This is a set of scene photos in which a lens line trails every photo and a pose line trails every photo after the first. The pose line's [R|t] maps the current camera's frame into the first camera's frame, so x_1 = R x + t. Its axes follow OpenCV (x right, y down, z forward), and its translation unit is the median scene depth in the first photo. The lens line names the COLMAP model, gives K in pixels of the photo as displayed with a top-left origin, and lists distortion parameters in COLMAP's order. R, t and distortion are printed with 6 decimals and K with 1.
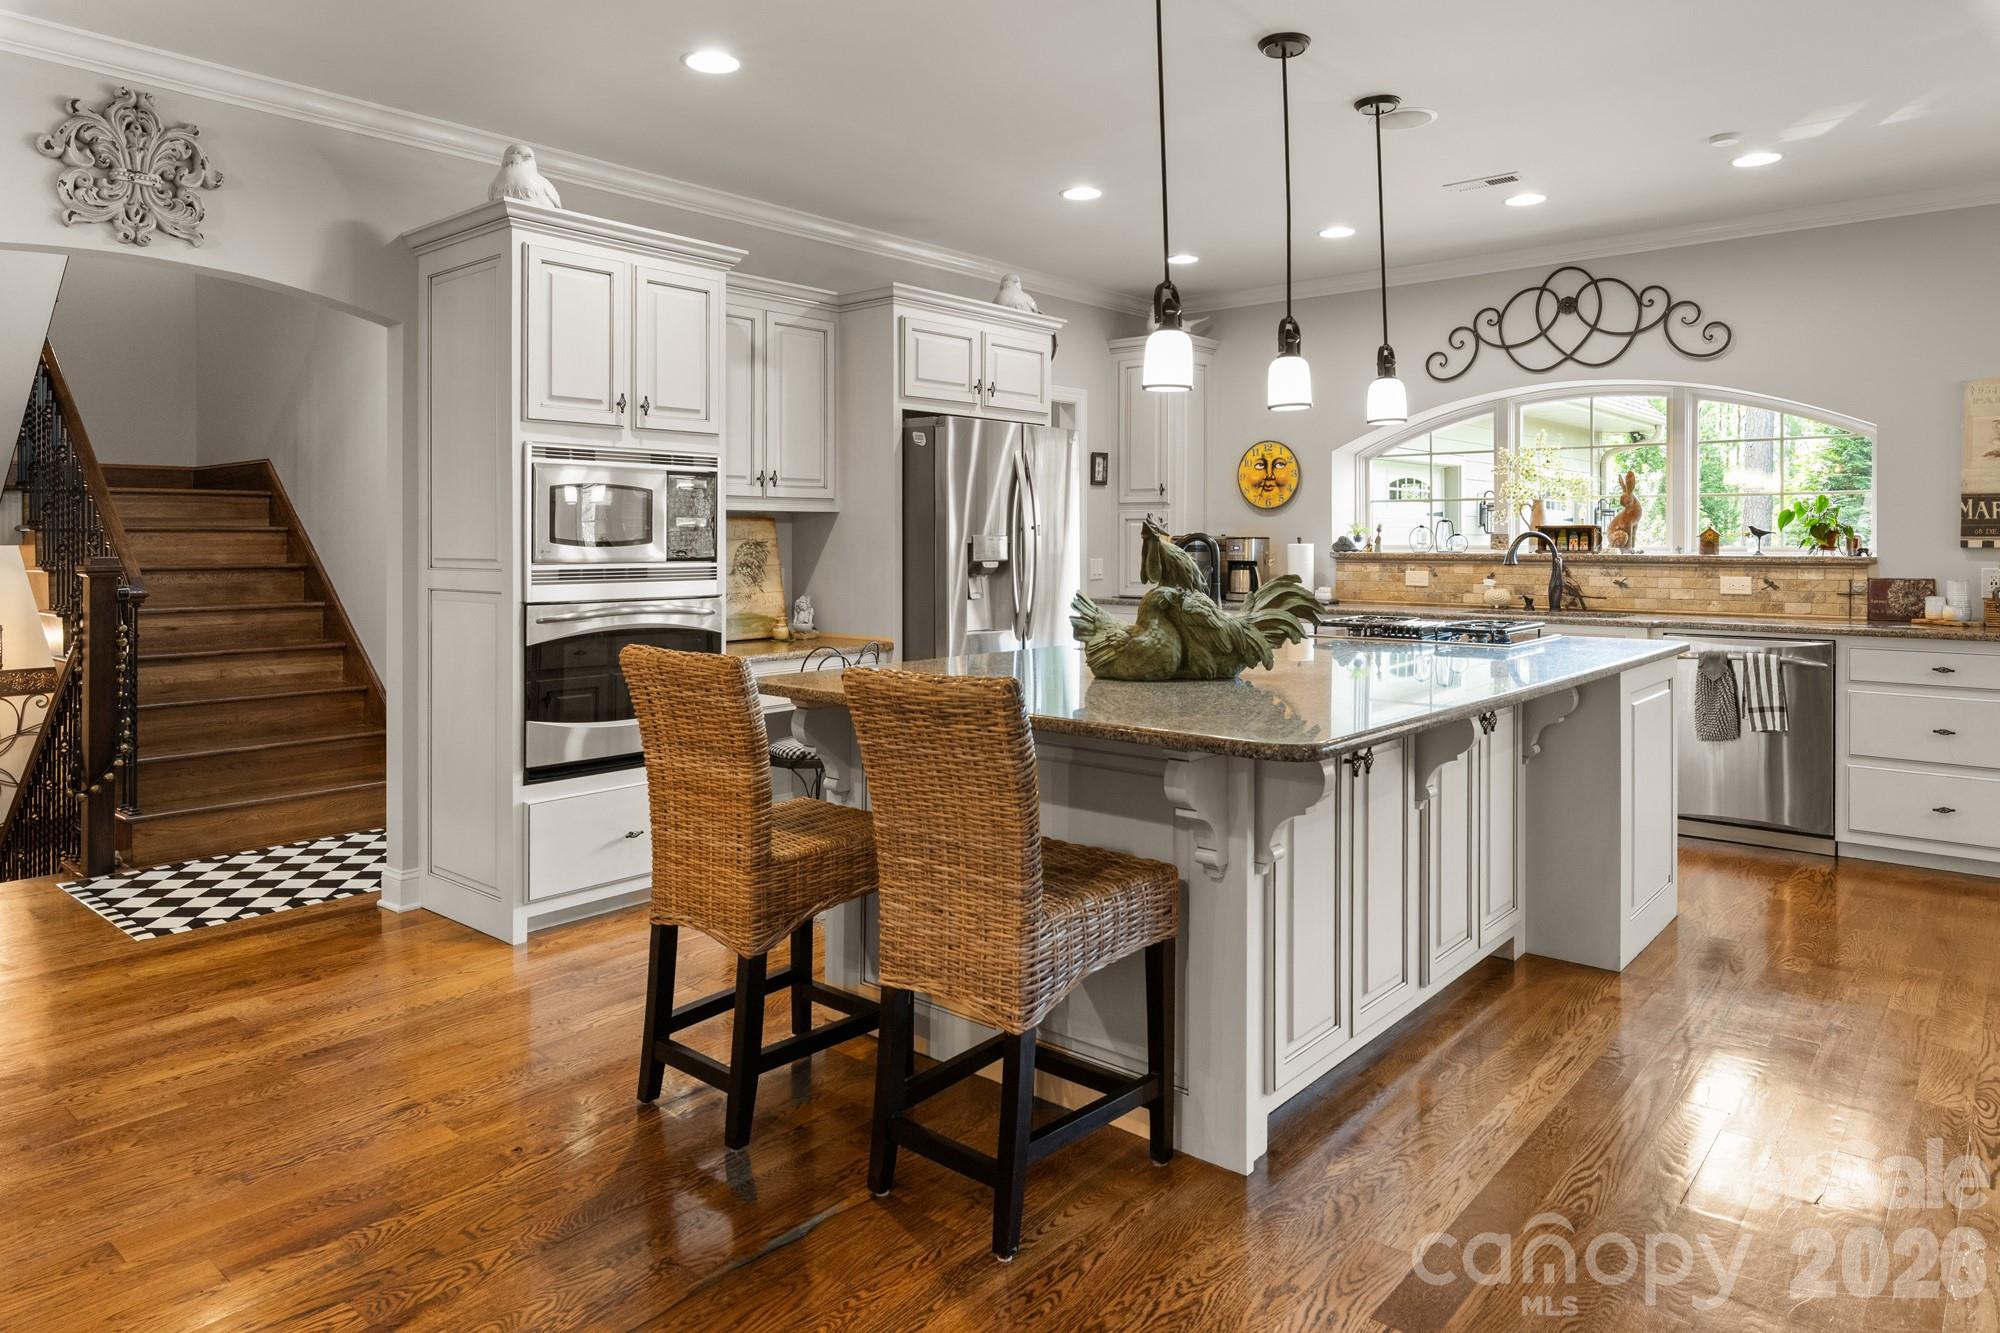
lens RADIAL K [[1214.6, 0, 998.5], [0, 1214.6, 658.0], [0, 0, 1]] dist [-0.009449, -0.000634]
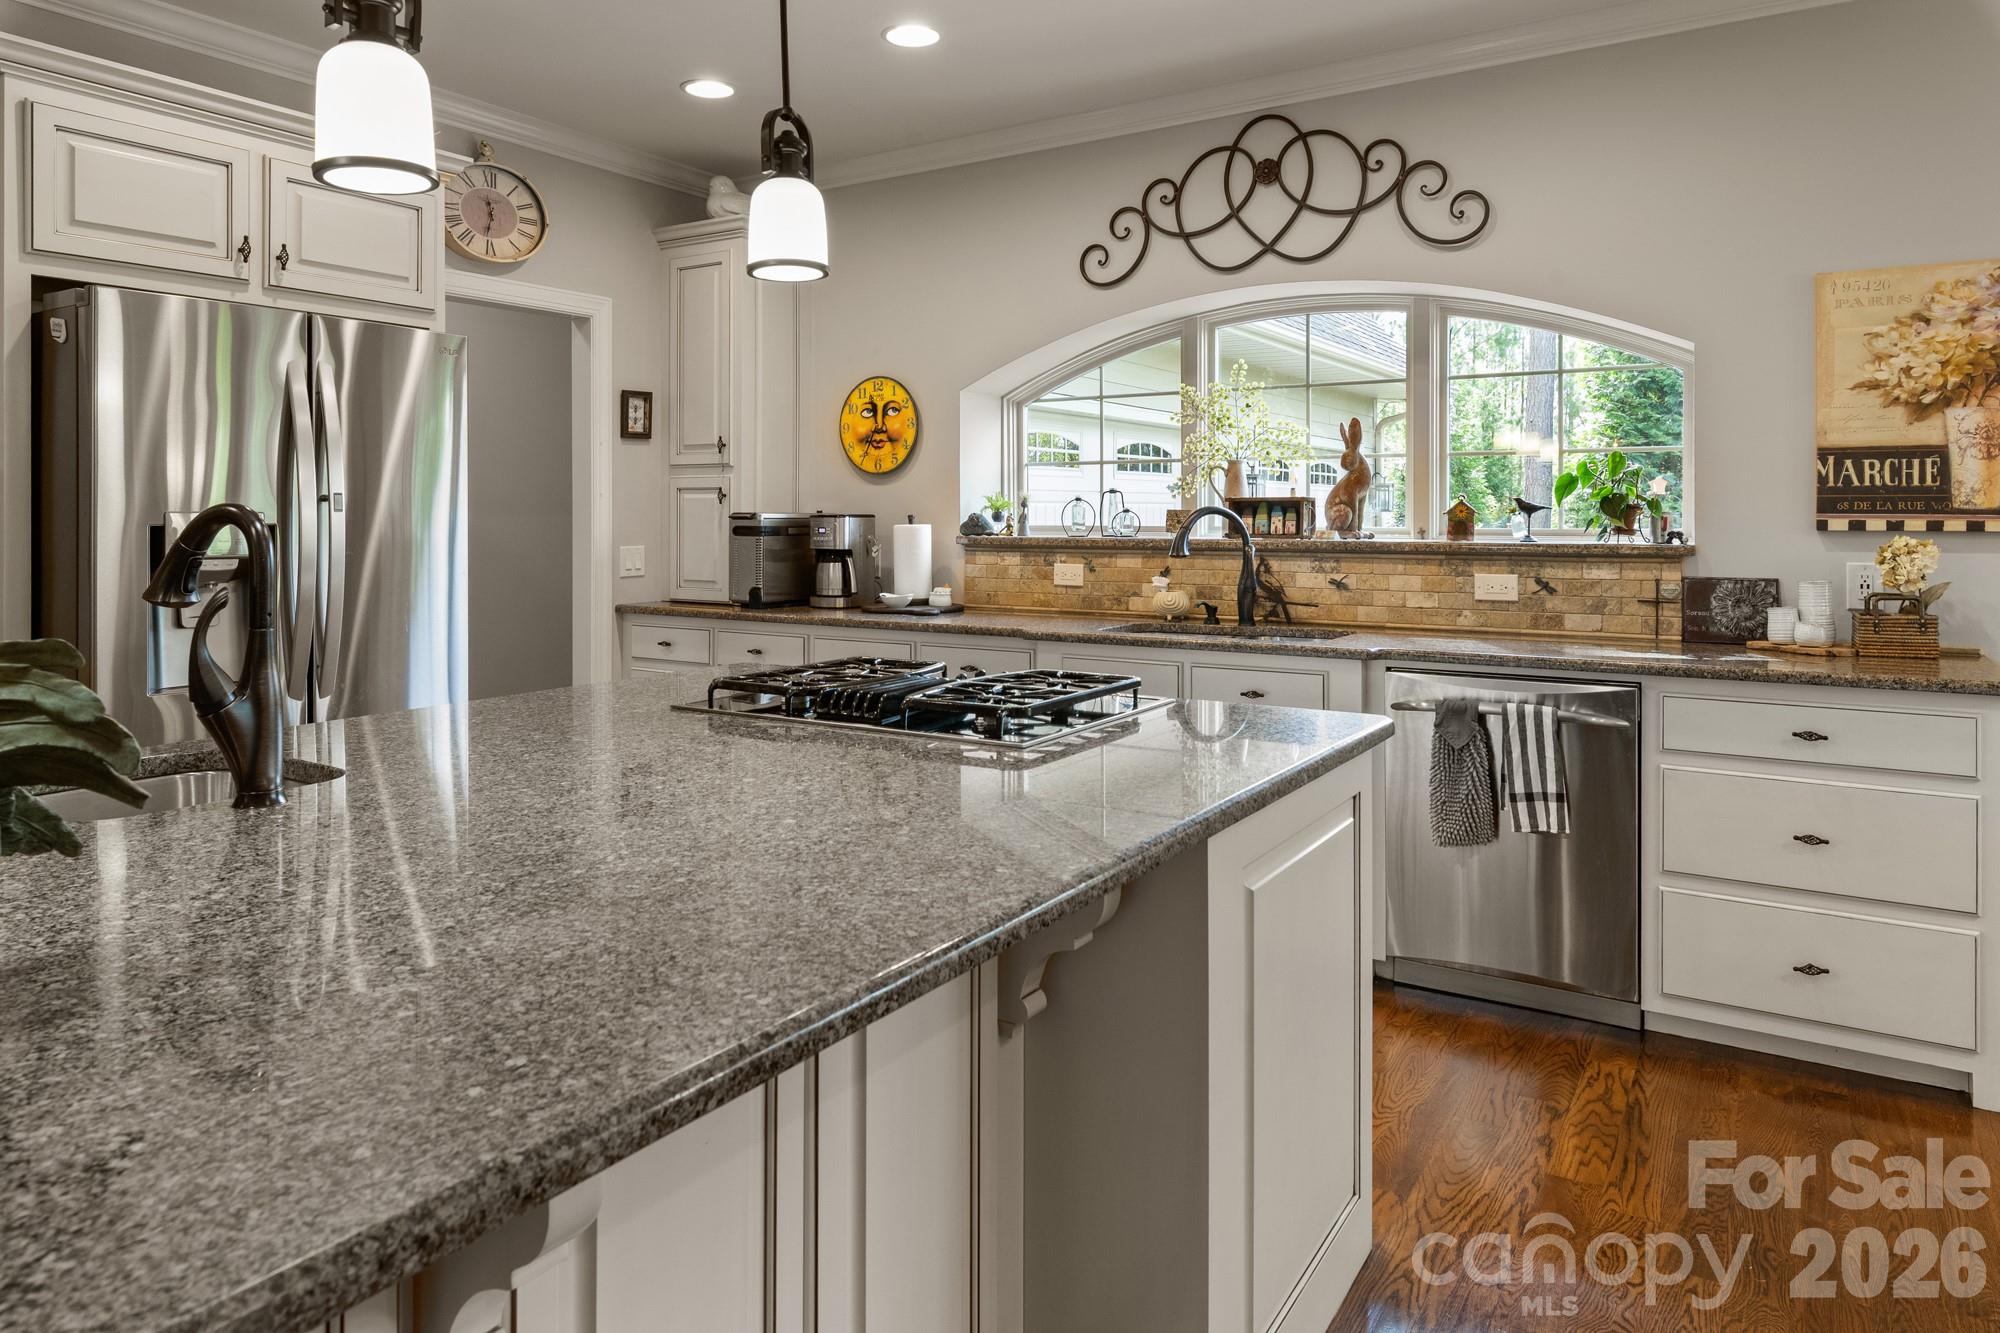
lens RADIAL K [[1214.6, 0, 998.9], [0, 1214.6, 668.1], [0, 0, 1]] dist [-0.009449, -0.000634]
pose [[0.990049, -0.017097, 0.139683, 0.226792], [0.013388, 0.999534, 0.027444, -0.034831], [-0.140087, -0.025300, 0.989816, 0.349600]]
